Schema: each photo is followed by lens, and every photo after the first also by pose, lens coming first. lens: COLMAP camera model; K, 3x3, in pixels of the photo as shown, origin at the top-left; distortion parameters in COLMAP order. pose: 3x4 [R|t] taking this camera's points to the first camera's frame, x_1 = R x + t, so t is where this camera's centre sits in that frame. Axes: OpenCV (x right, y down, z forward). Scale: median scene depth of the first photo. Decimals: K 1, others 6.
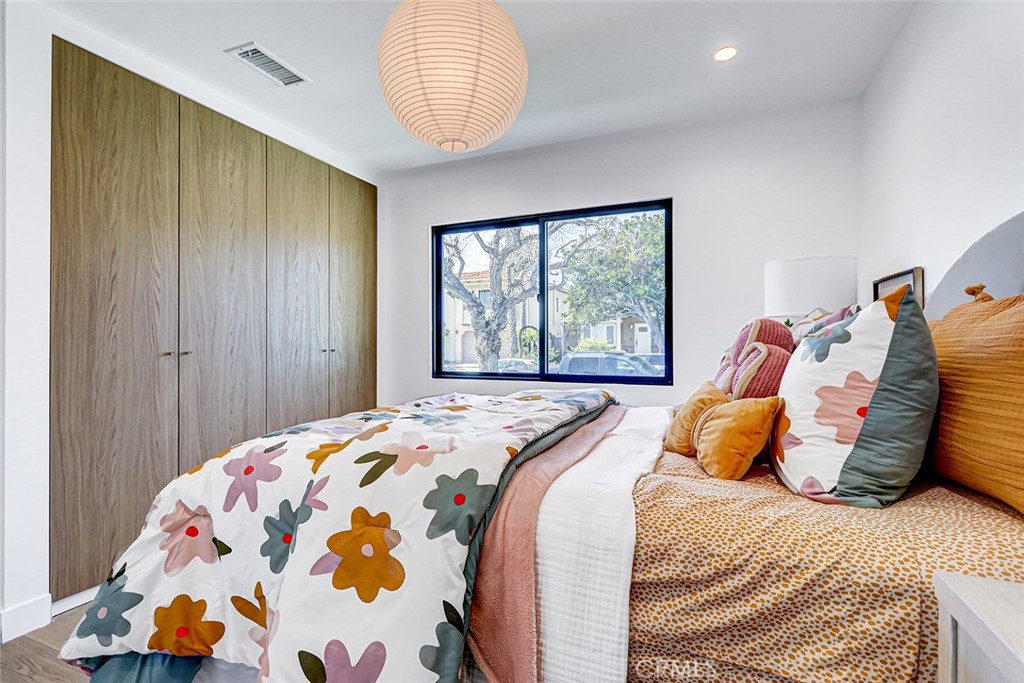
lens RADIAL K [[471.0, 0, 507.3], [0, 471.0, 347.3], [0, 0, 1]] dist [-0.002141, 0.000271]
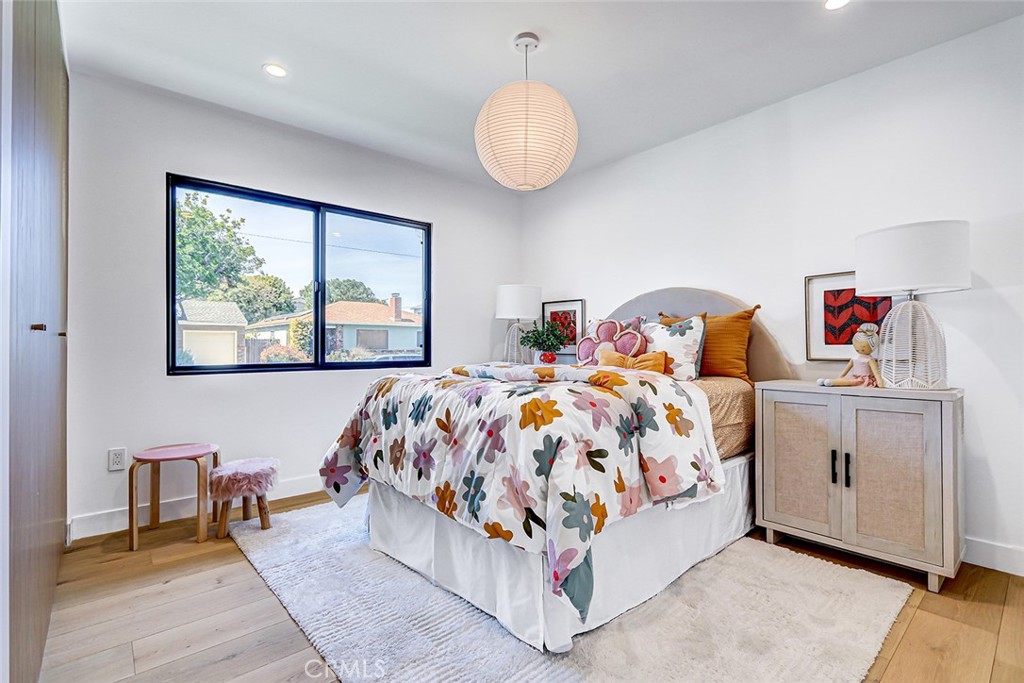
lens RADIAL K [[471.0, 0, 519.7], [0, 471.0, 346.5], [0, 0, 1]] dist [-0.002141, 0.000271]
pose [[0.447932, 0.000321, 0.894068, -1.477233], [0.004917, 0.999984, -0.002822, 0.062157], [-0.894054, 0.005660, 0.447923, 0.398265]]
